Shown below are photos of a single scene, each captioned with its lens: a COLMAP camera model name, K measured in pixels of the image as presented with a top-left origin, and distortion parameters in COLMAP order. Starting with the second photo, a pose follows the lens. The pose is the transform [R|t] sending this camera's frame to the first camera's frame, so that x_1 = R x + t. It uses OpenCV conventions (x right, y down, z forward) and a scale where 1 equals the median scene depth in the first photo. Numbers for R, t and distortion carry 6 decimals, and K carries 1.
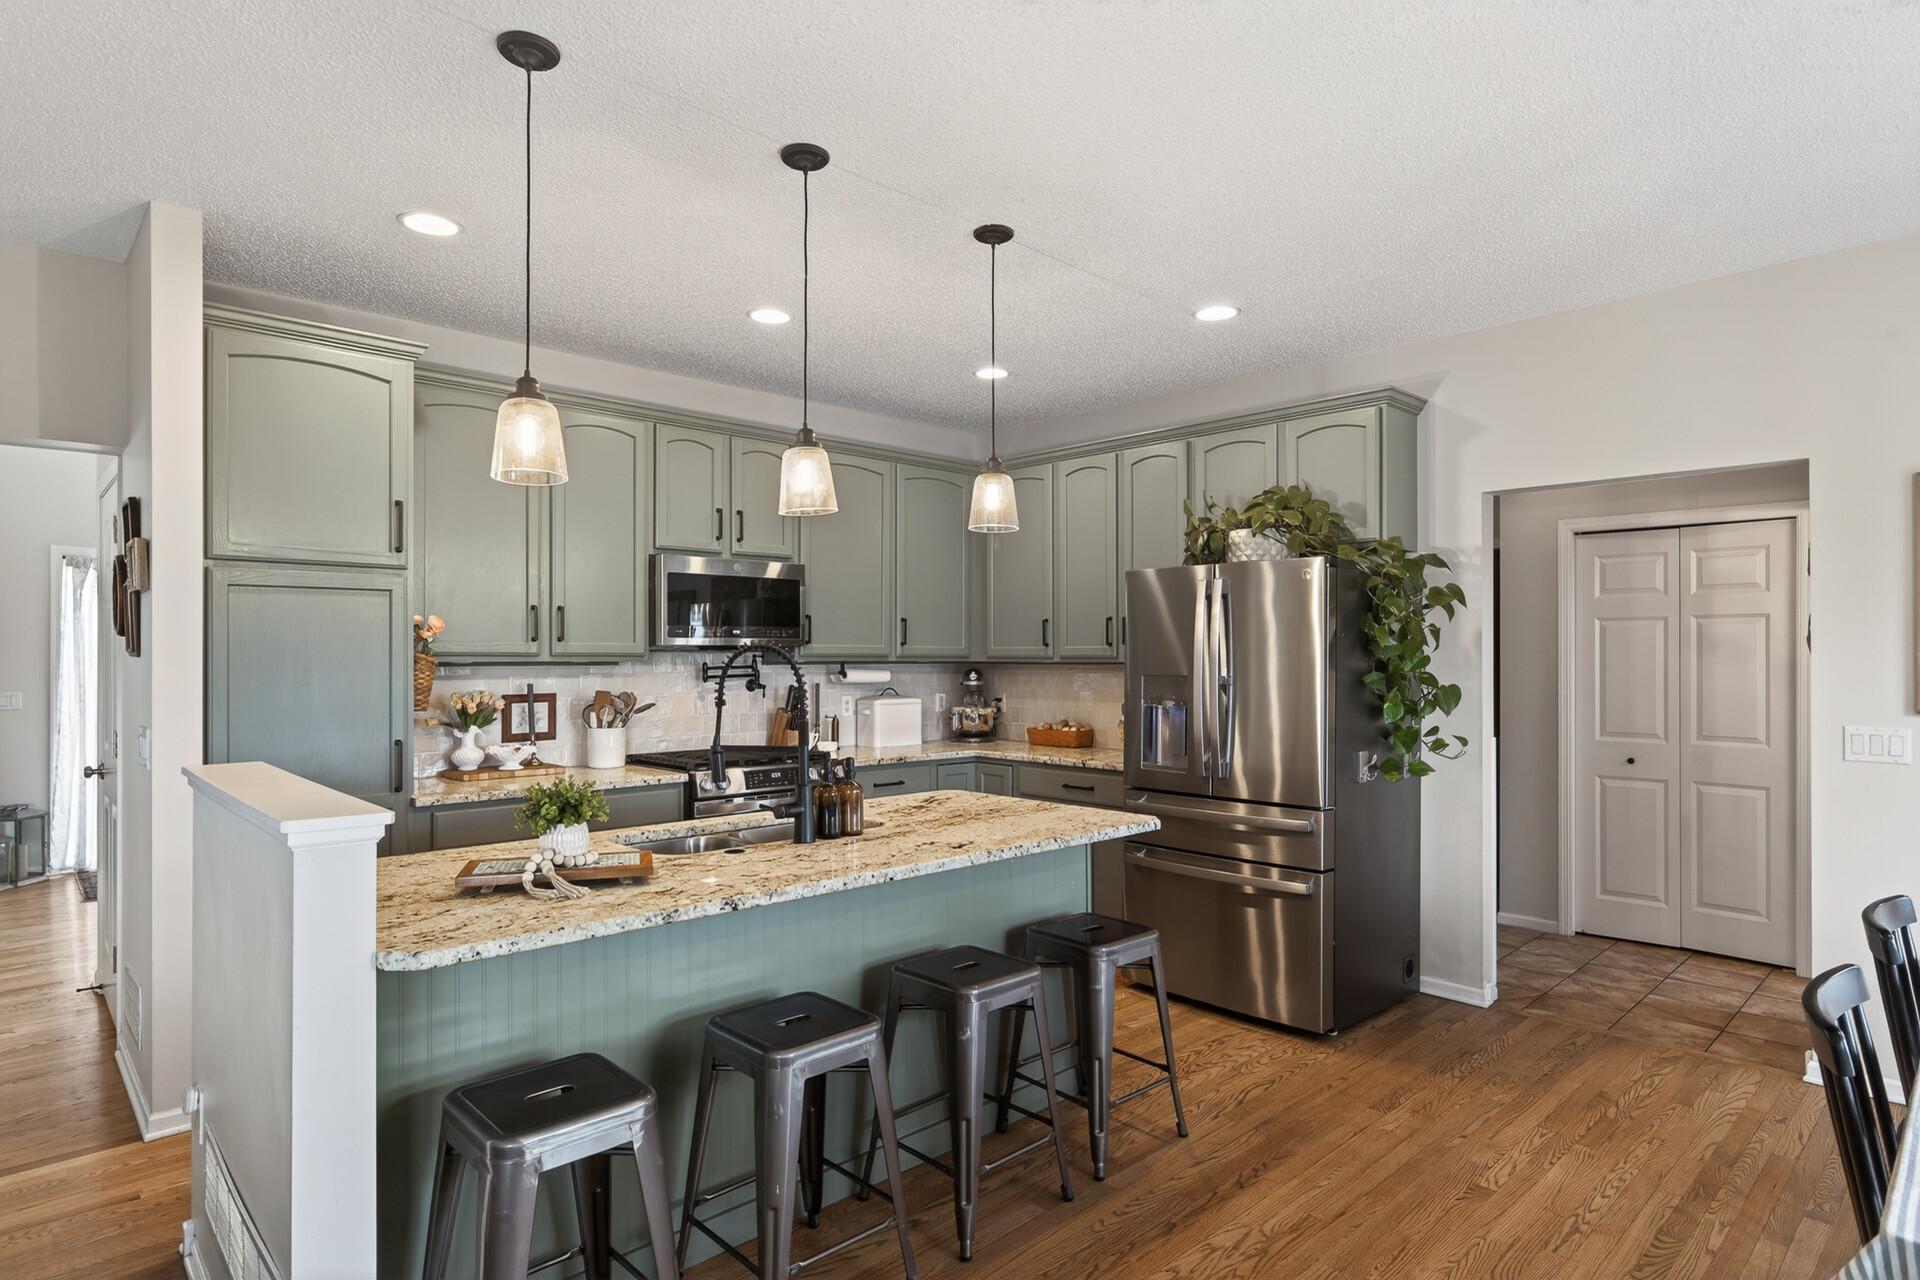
lens RADIAL K [[1032.6, 0, 950.6], [0, 1032.6, 645.7], [0, 0, 1]] dist [-0.004653, -0.001615]
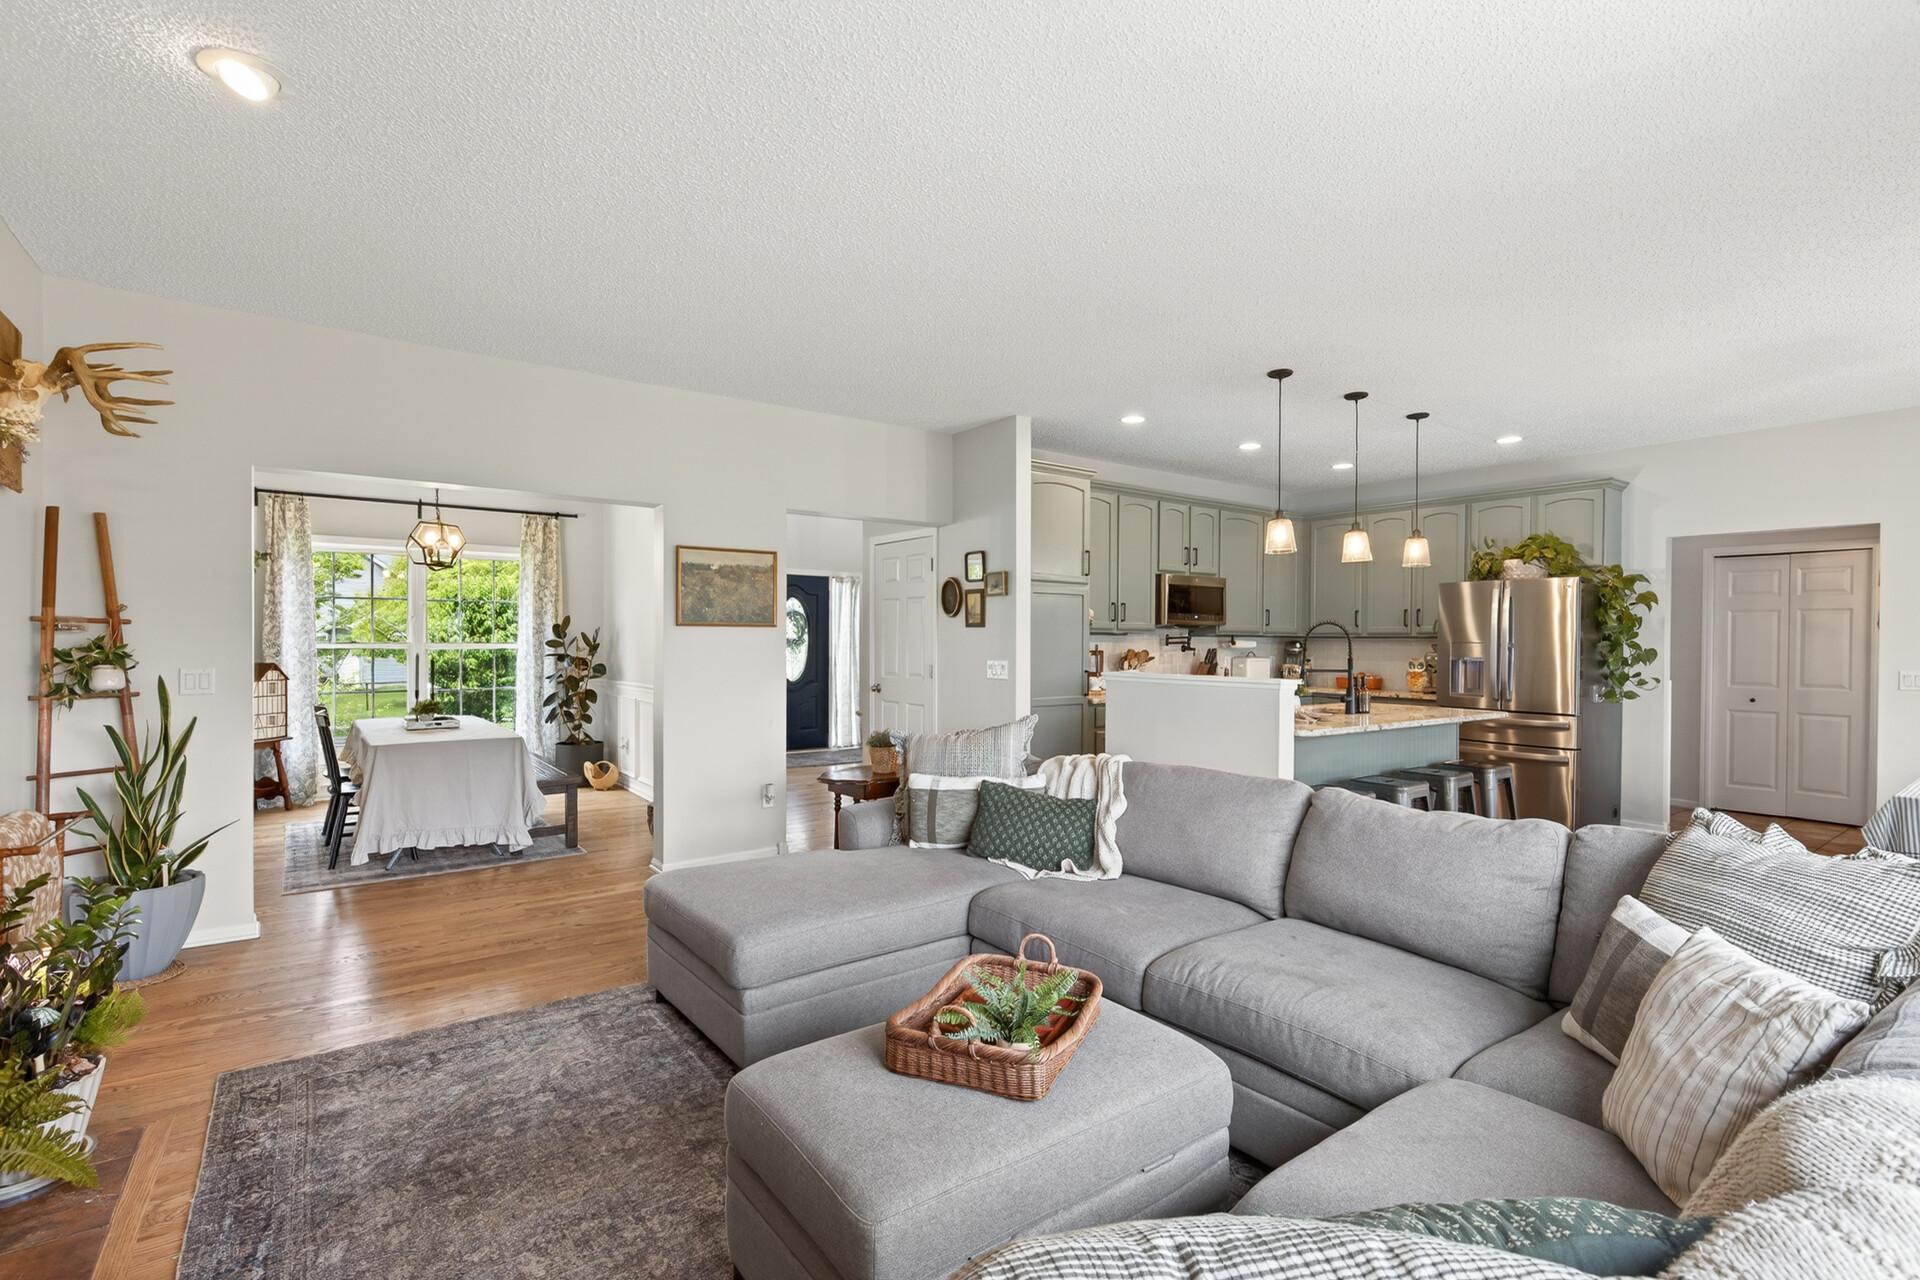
lens RADIAL K [[875.5, 0, 951.2], [0, 875.5, 644.0], [0, 0, 1]] dist [-0.001152, 0.000121]
pose [[0.992413, 0.007842, -0.122698, -0.474575], [-0.006087, 0.999874, 0.014671, 0.014193], [0.122798, -0.013813, 0.992336, -0.580000]]
